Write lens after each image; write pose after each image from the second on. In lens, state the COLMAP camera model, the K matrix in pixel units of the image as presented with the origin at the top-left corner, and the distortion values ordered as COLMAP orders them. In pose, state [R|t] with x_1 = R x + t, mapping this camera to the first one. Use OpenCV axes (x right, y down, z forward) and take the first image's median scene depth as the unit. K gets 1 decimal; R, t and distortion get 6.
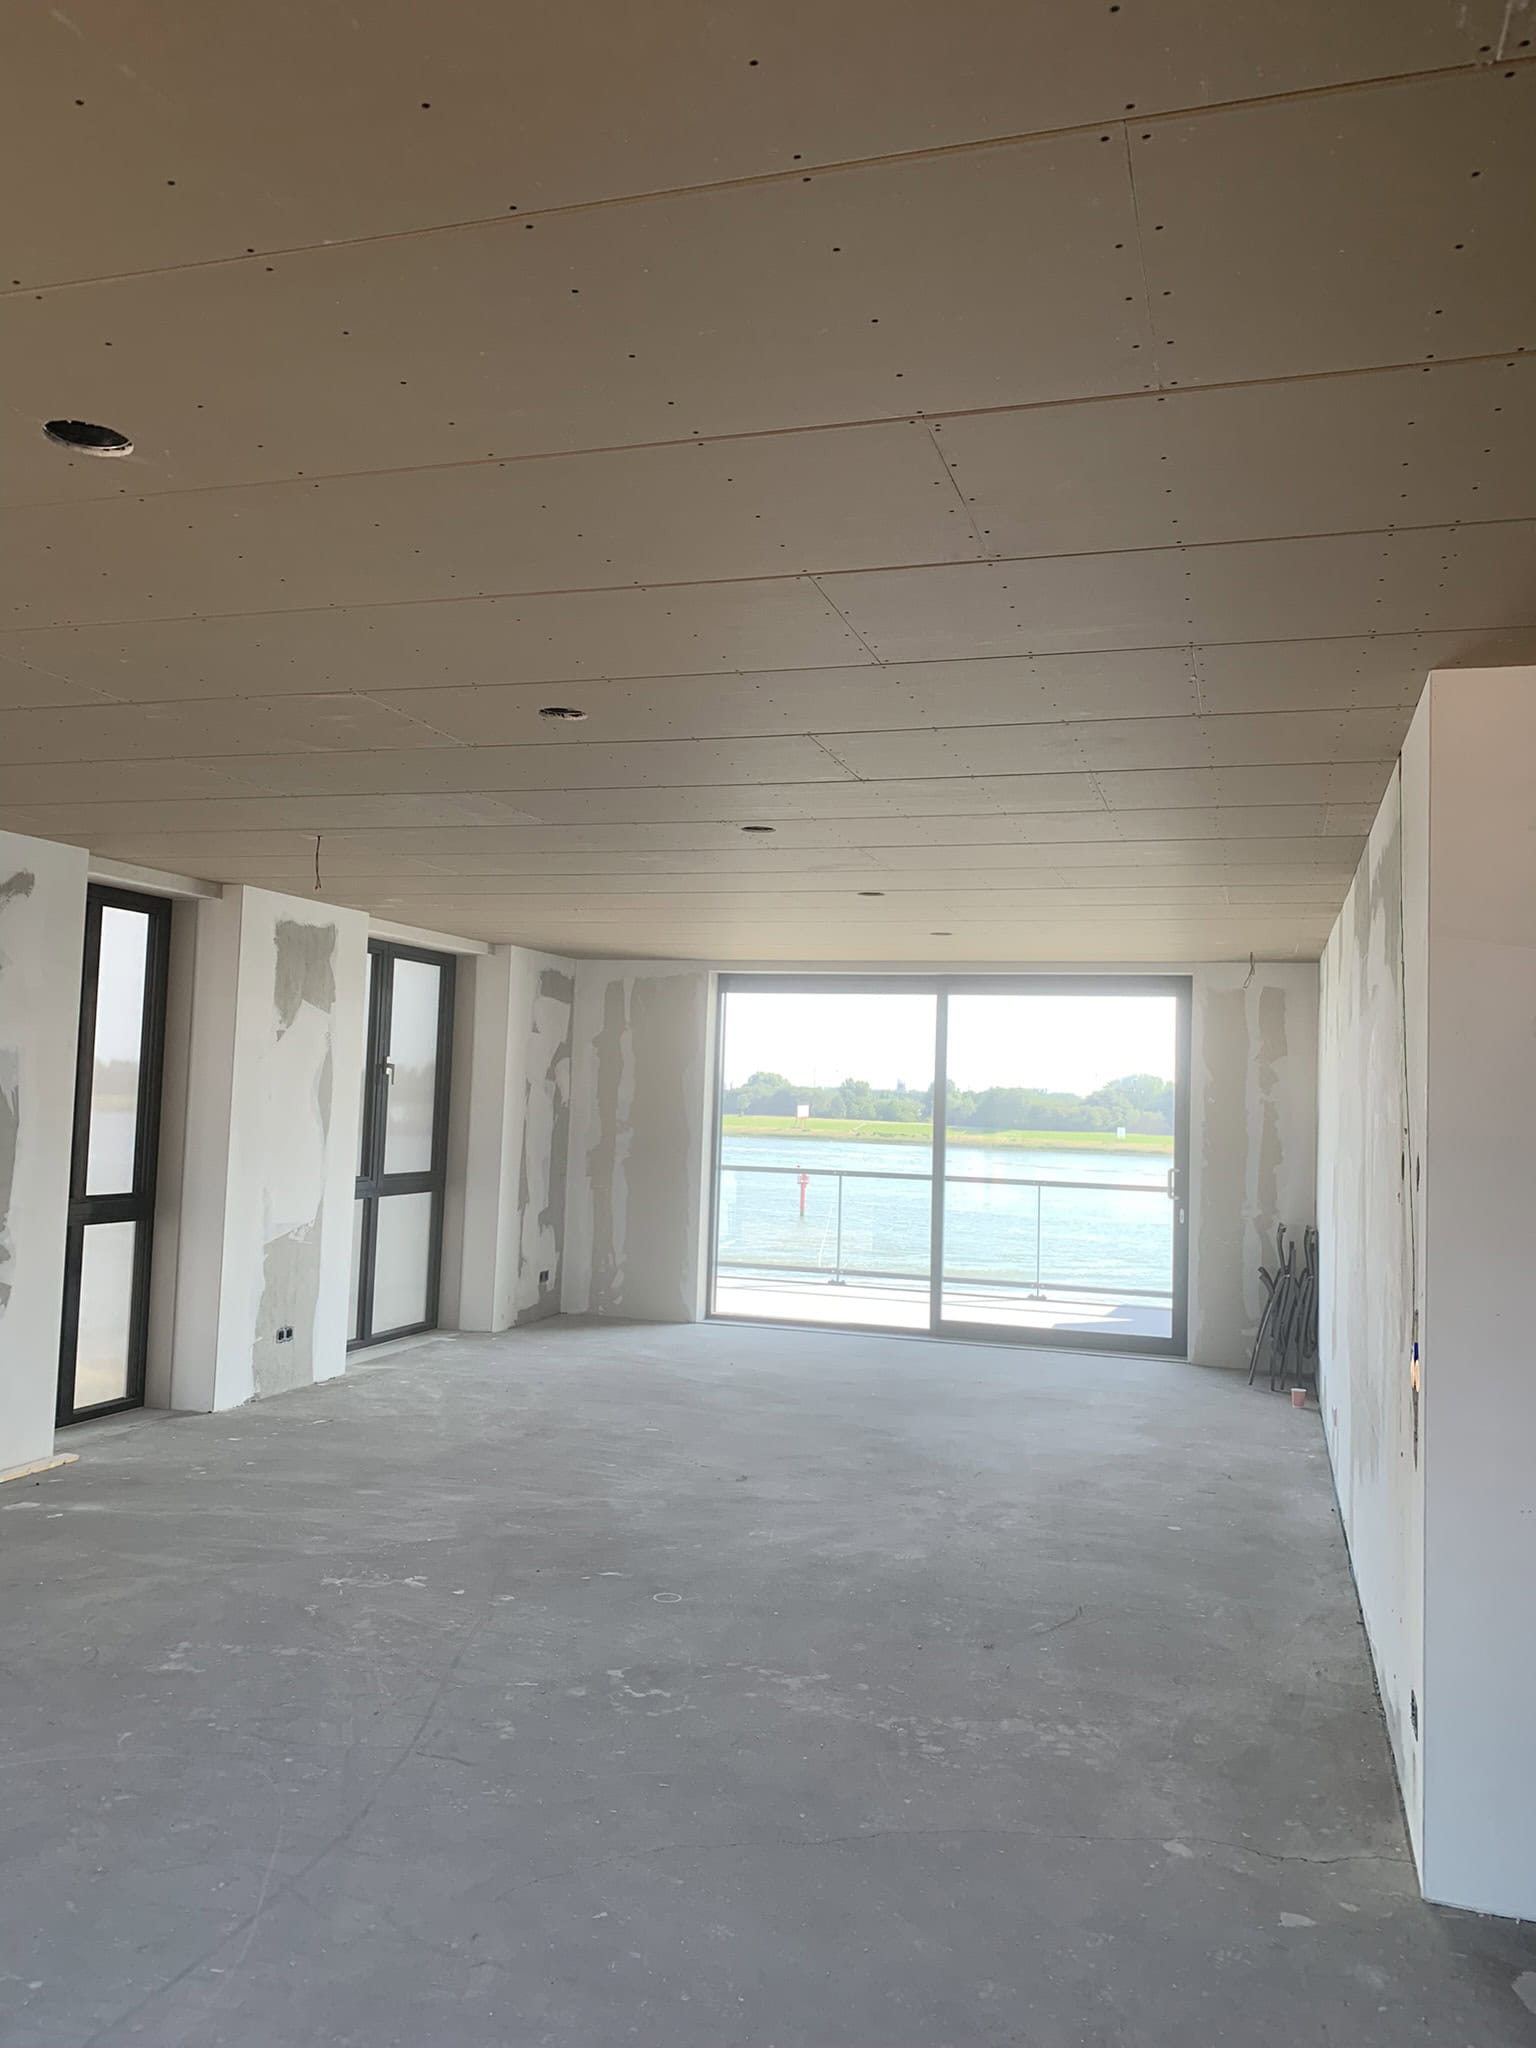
lens RADIAL K [[1571.4, 0, 788.7], [0, 1571.4, 1011.6], [0, 0, 1]] dist [0.032360, -0.030445]
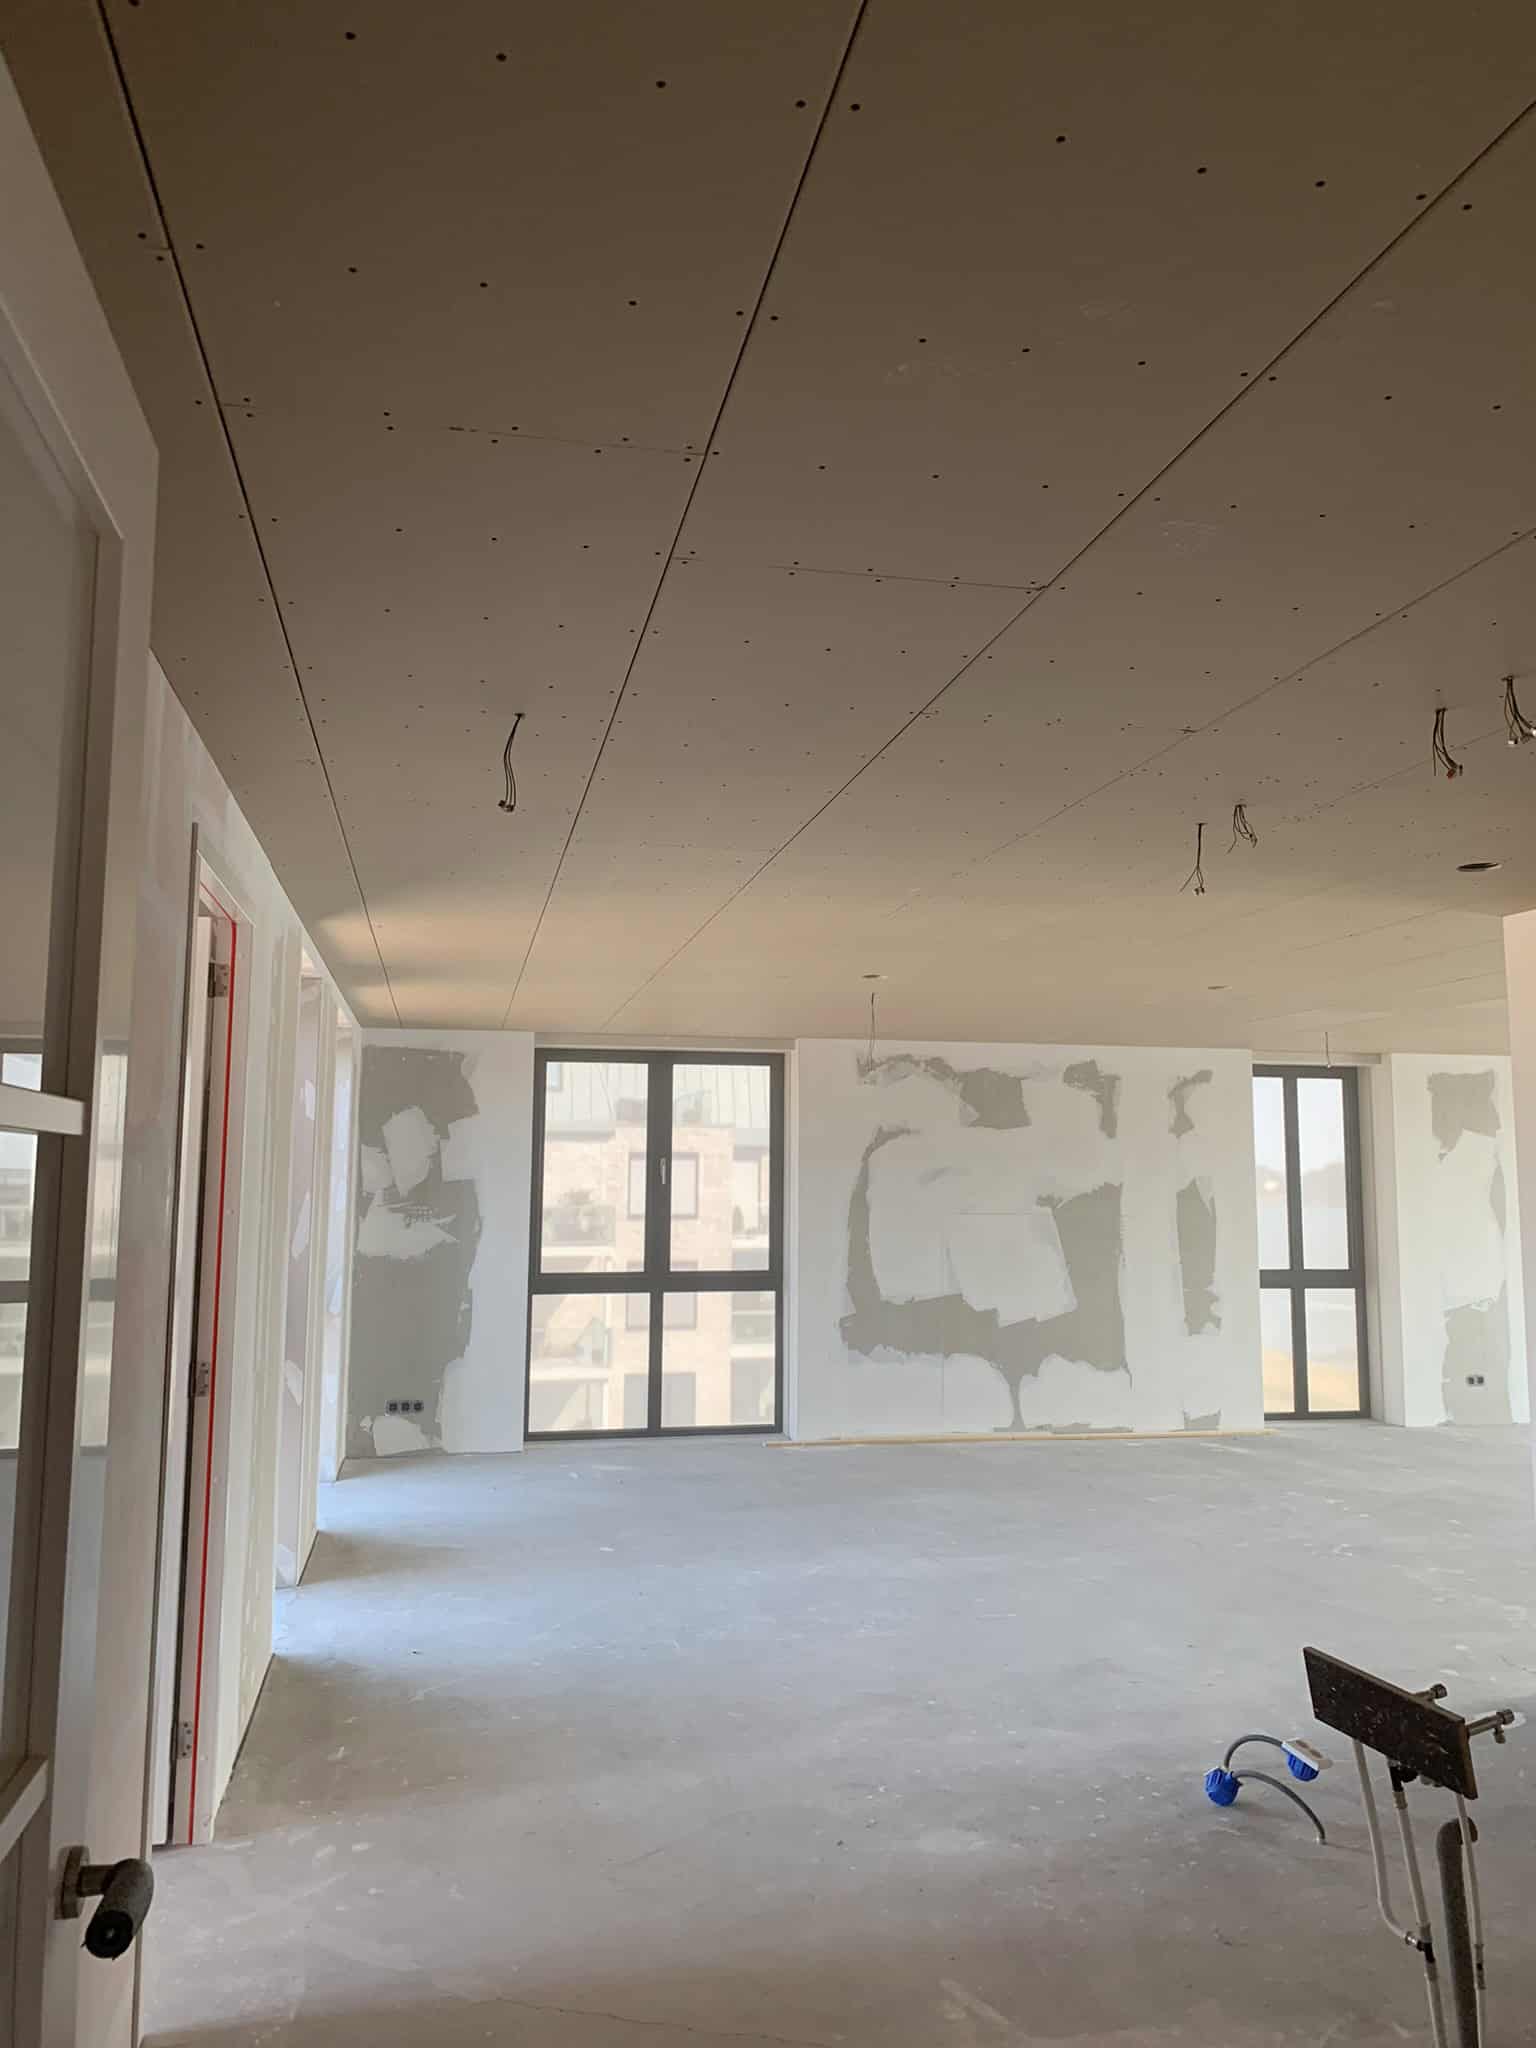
lens RADIAL K [[1571.4, 0, 776.0], [0, 1571.4, 997.3], [0, 0, 1]] dist [0.032360, -0.030445]
pose [[0.492011, -0.130723, -0.860718, 0.591018], [0.057287, 0.991381, -0.117820, 0.006060], [0.868702, 0.008661, 0.495260, -0.185536]]
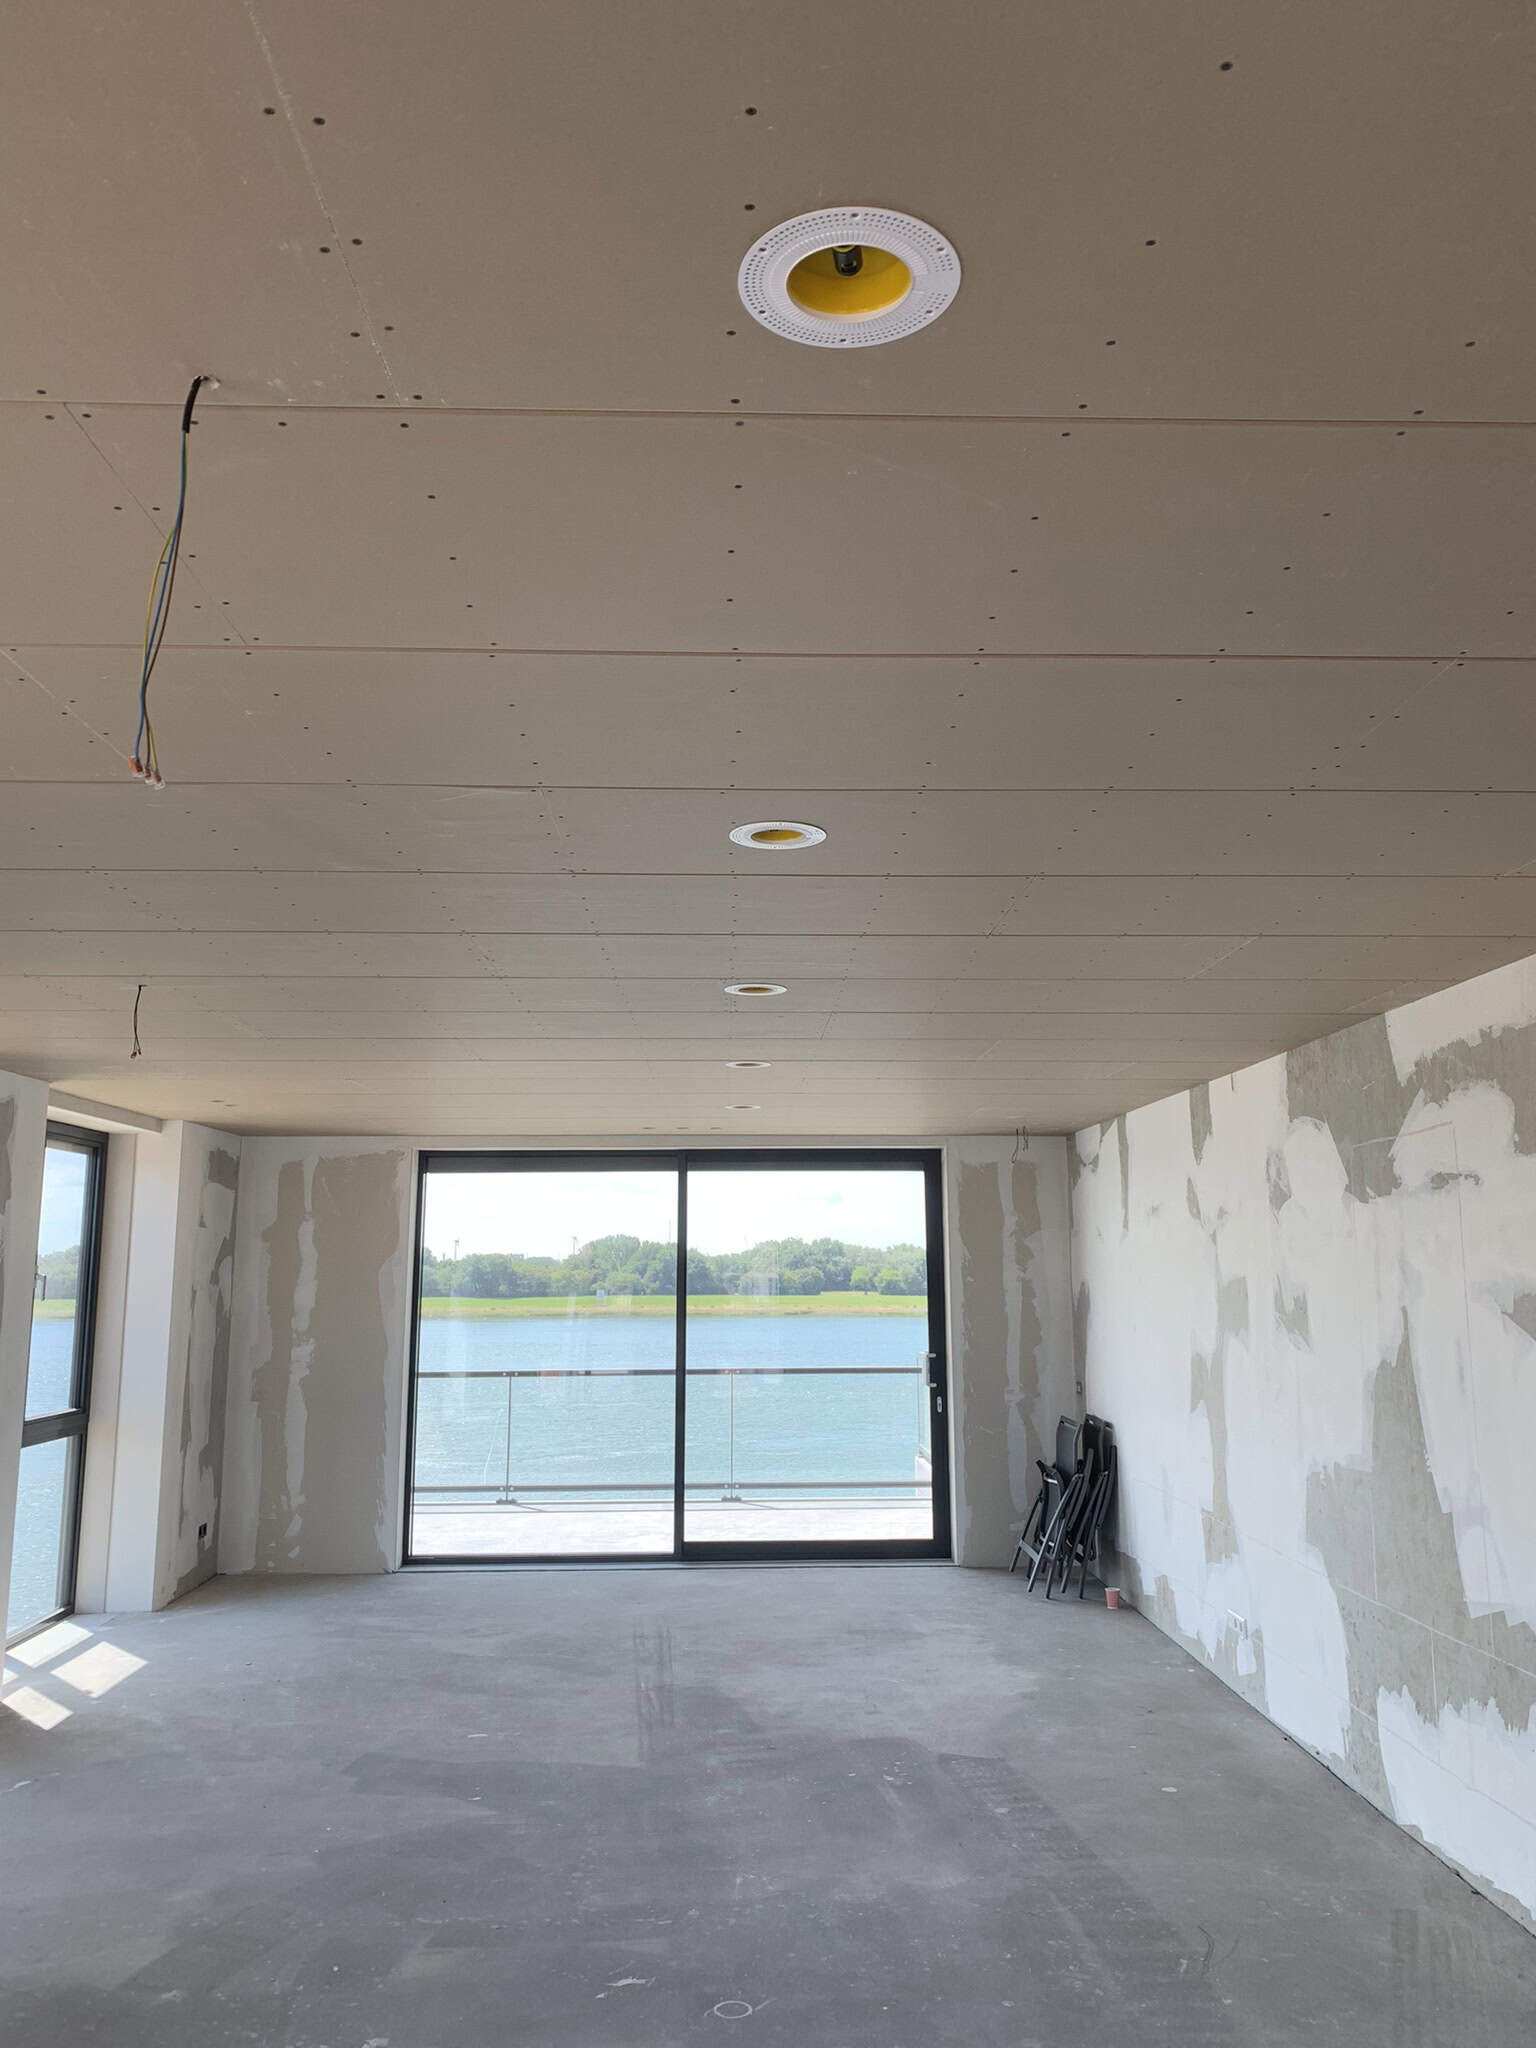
lens RADIAL K [[1571.4, 0, 779.2], [0, 1571.4, 1020.7], [0, 0, 1]] dist [0.032360, -0.030445]
pose [[0.944465, 0.015980, 0.328224, -0.196378], [0.016046, 0.995383, -0.094634, -0.014681], [-0.328221, 0.094646, 0.939847, 0.155141]]
